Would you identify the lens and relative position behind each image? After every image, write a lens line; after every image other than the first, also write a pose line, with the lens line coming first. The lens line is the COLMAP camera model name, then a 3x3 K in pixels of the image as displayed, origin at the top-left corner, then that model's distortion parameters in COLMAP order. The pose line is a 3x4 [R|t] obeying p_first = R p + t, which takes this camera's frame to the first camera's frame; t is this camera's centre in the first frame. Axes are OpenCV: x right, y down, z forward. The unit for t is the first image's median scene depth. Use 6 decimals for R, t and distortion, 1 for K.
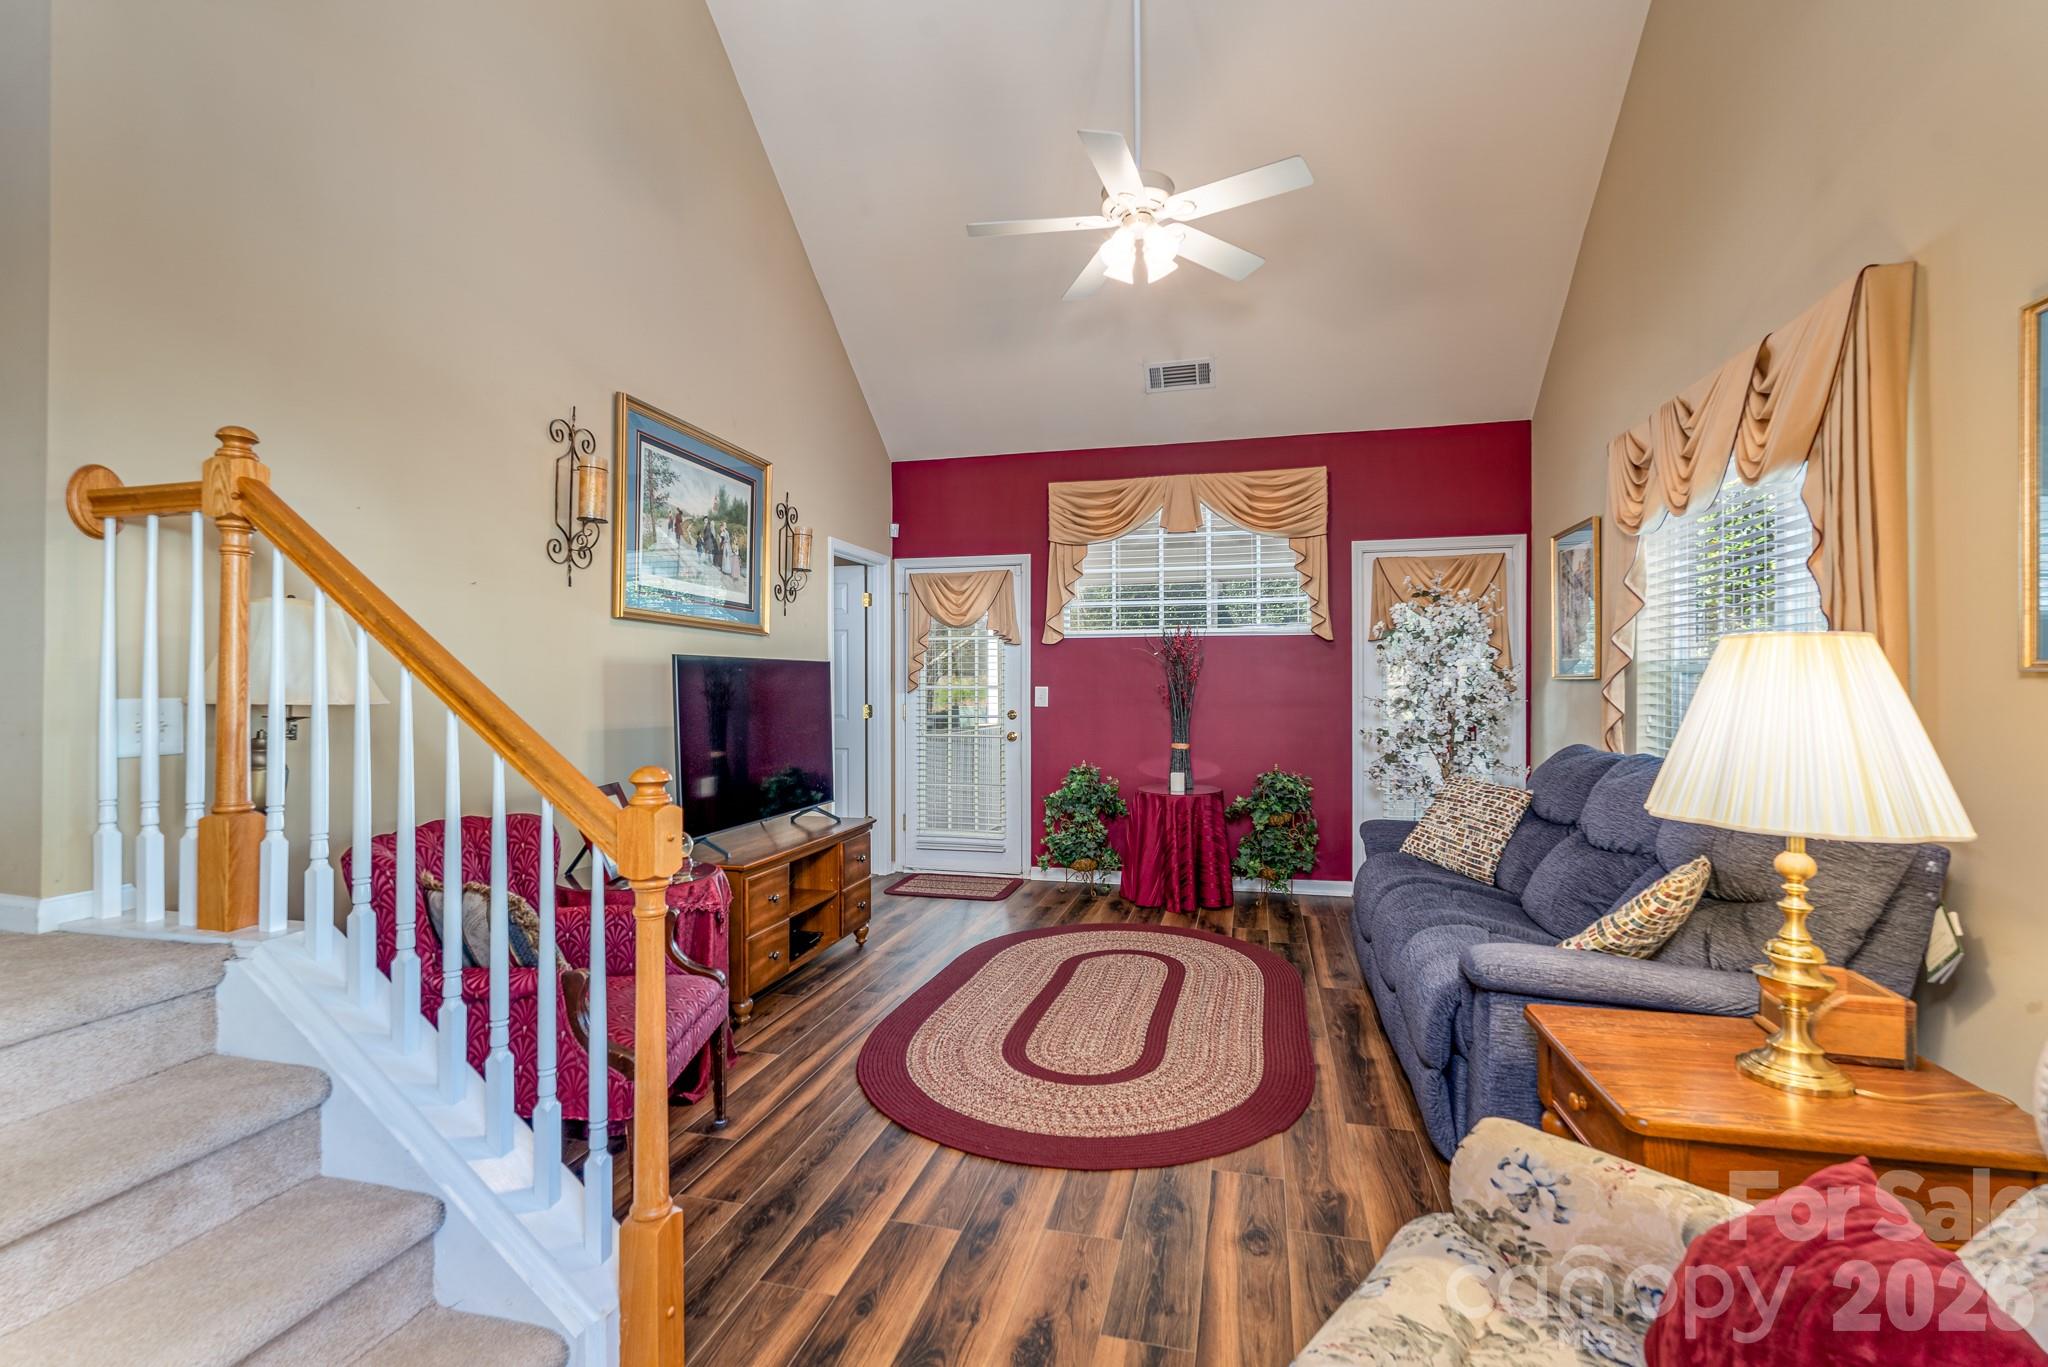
lens RADIAL K [[909.6, 0, 1019.4], [0, 909.6, 688.1], [0, 0, 1]] dist [-0.006817, -0.000169]
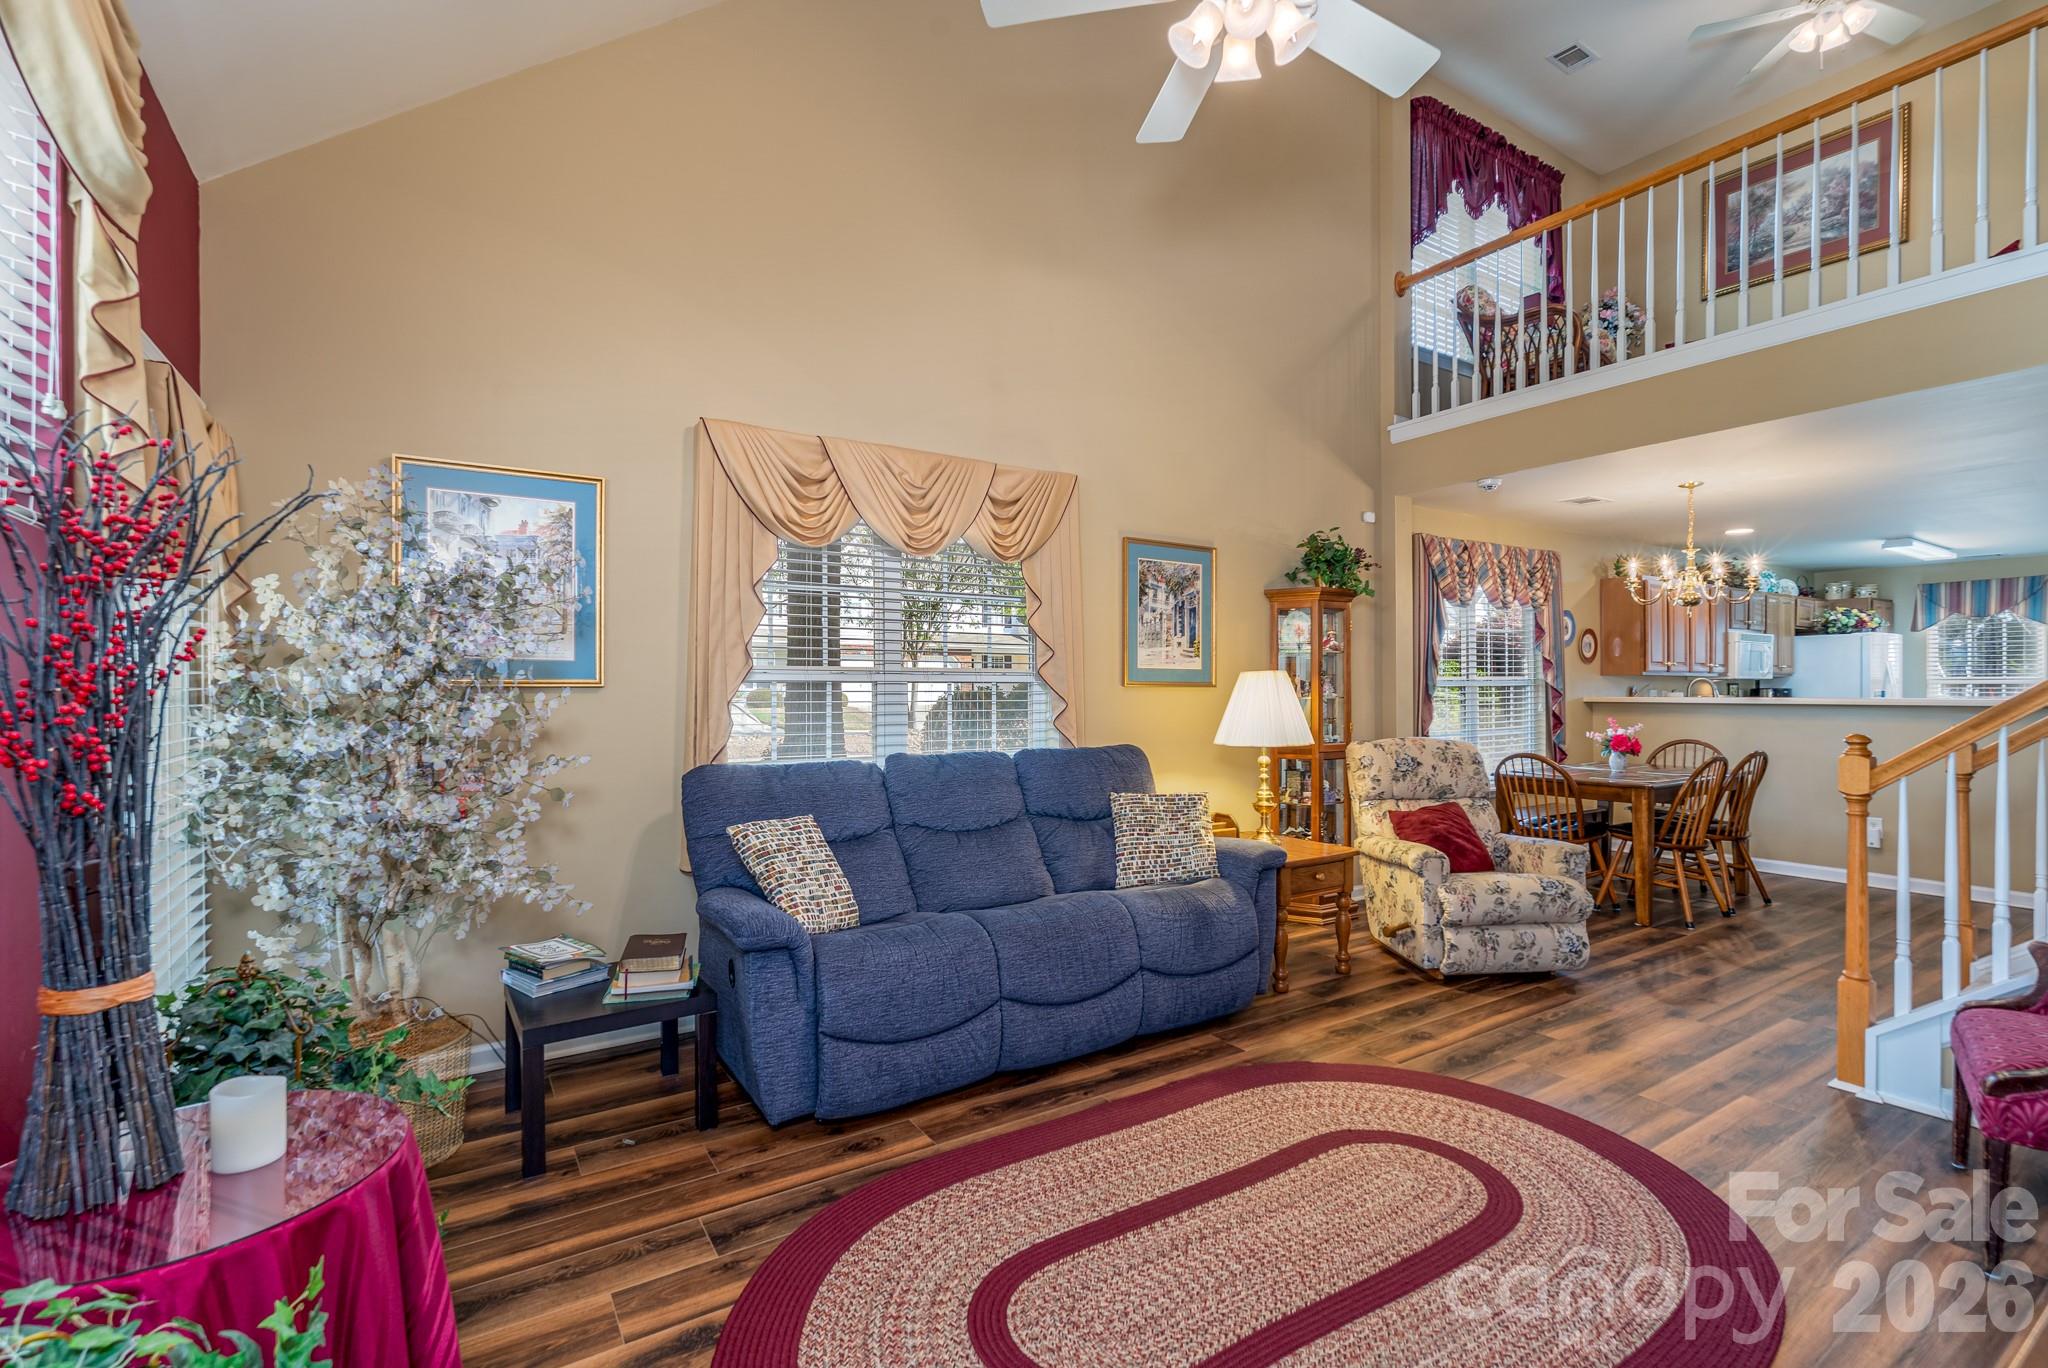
lens RADIAL K [[909.6, 0, 1019.4], [0, 909.6, 688.6], [0, 0, 1]] dist [-0.006817, -0.000169]
pose [[-0.728907, 0.003923, 0.684602, -0.185608], [0.006690, 0.999977, 0.001392, -0.008779], [-0.684580, 0.005595, -0.728916, 1.518458]]
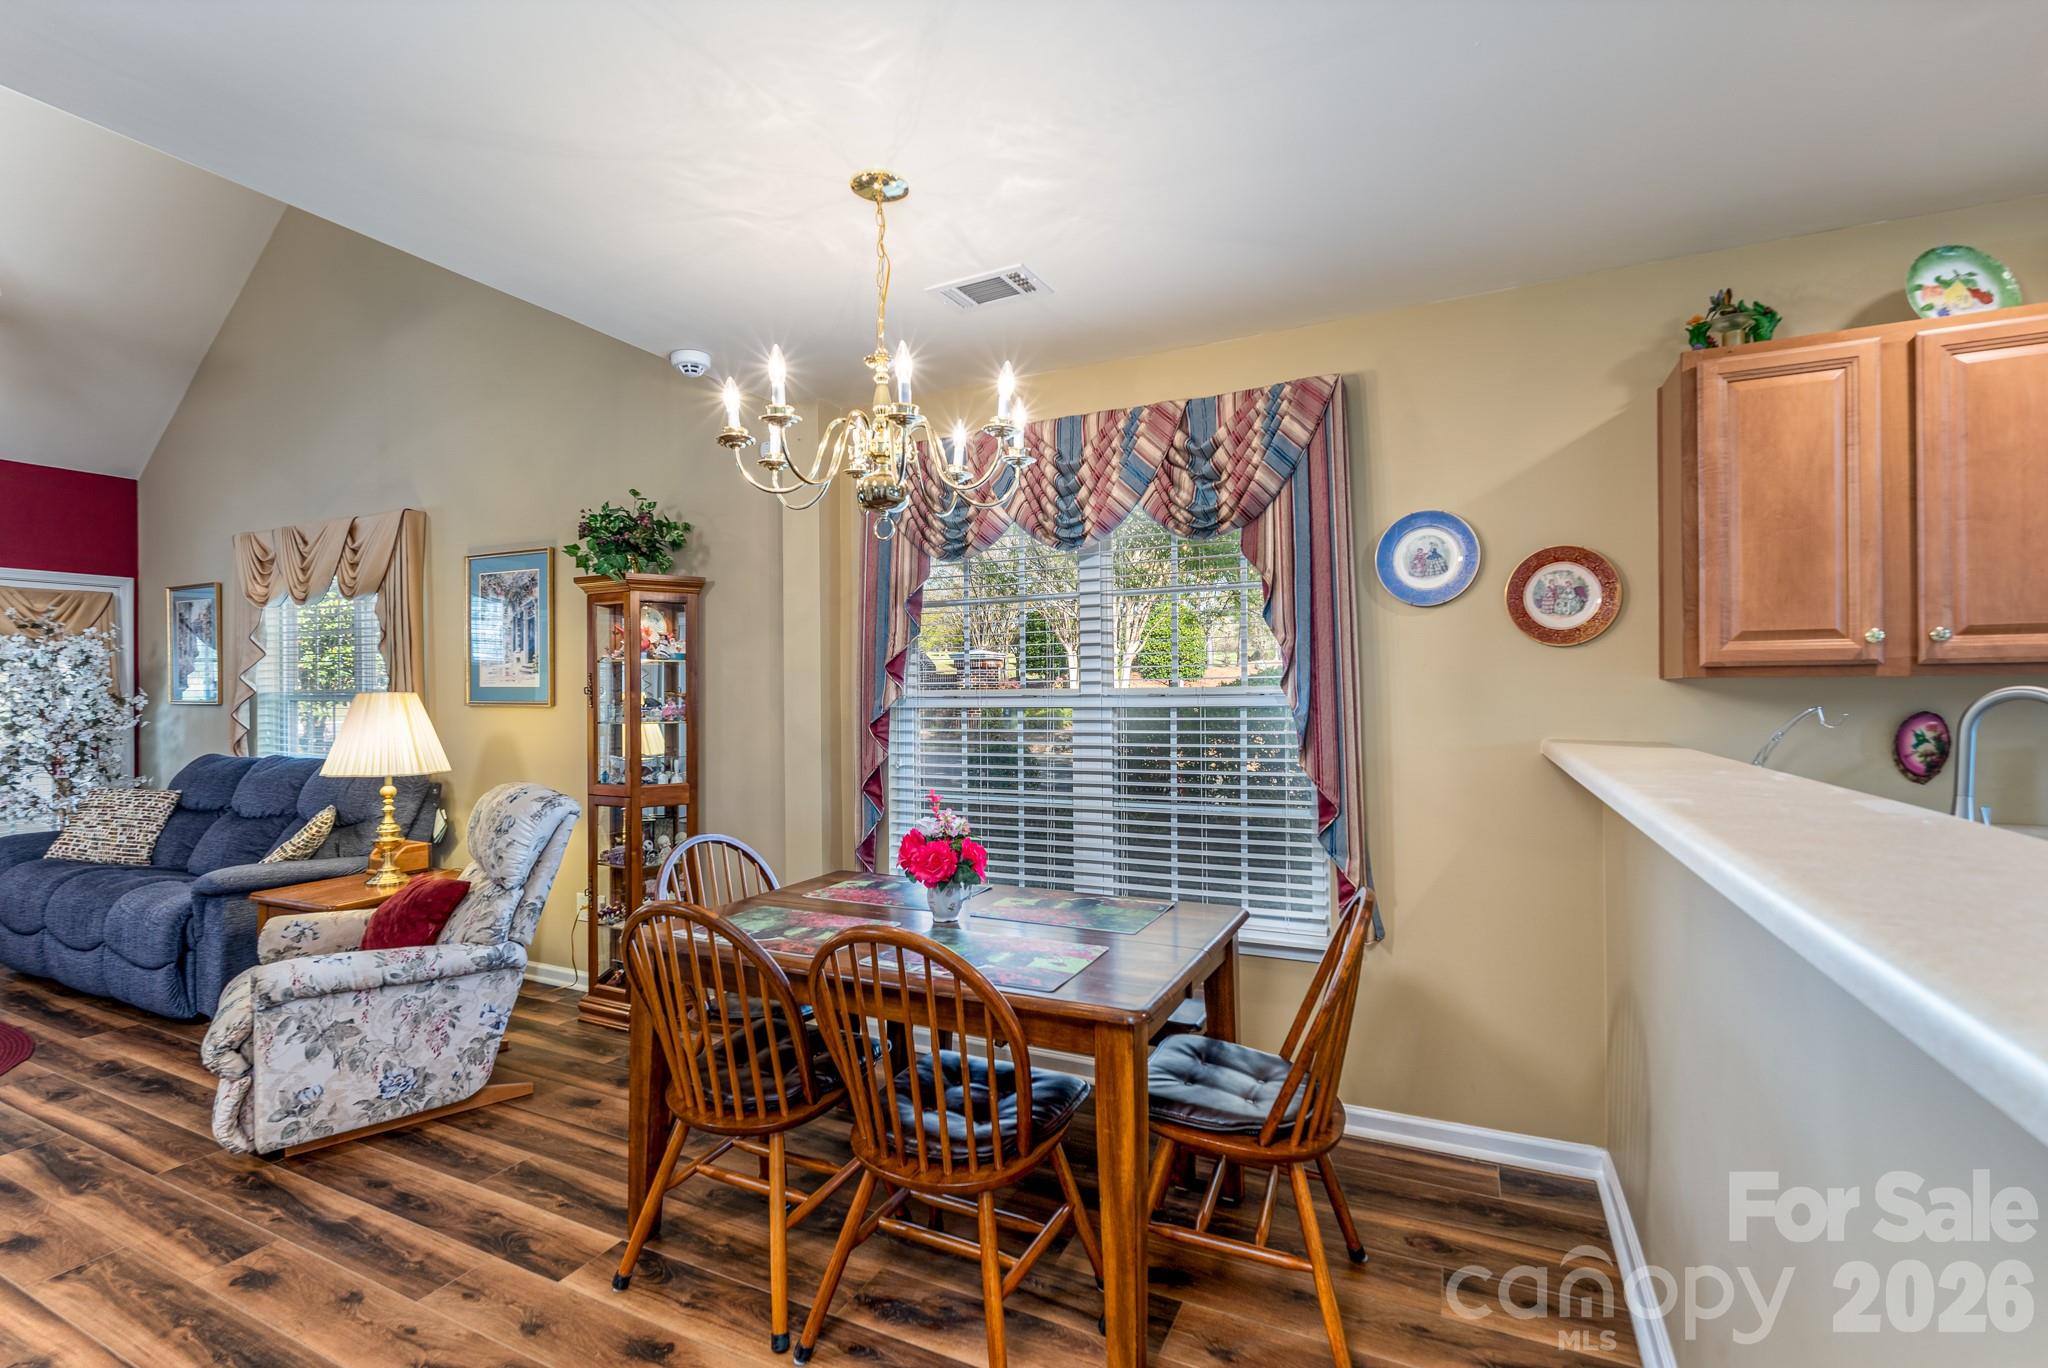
lens RADIAL K [[909.6, 0, 1019.4], [0, 909.6, 688.6], [0, 0, 1]] dist [-0.006817, -0.000169]
pose [[0.196501, -0.000509, 0.980503, -0.501753], [0.009546, 0.999953, -0.001394, -0.023417], [-0.980457, 0.009633, 0.196497, -0.477539]]
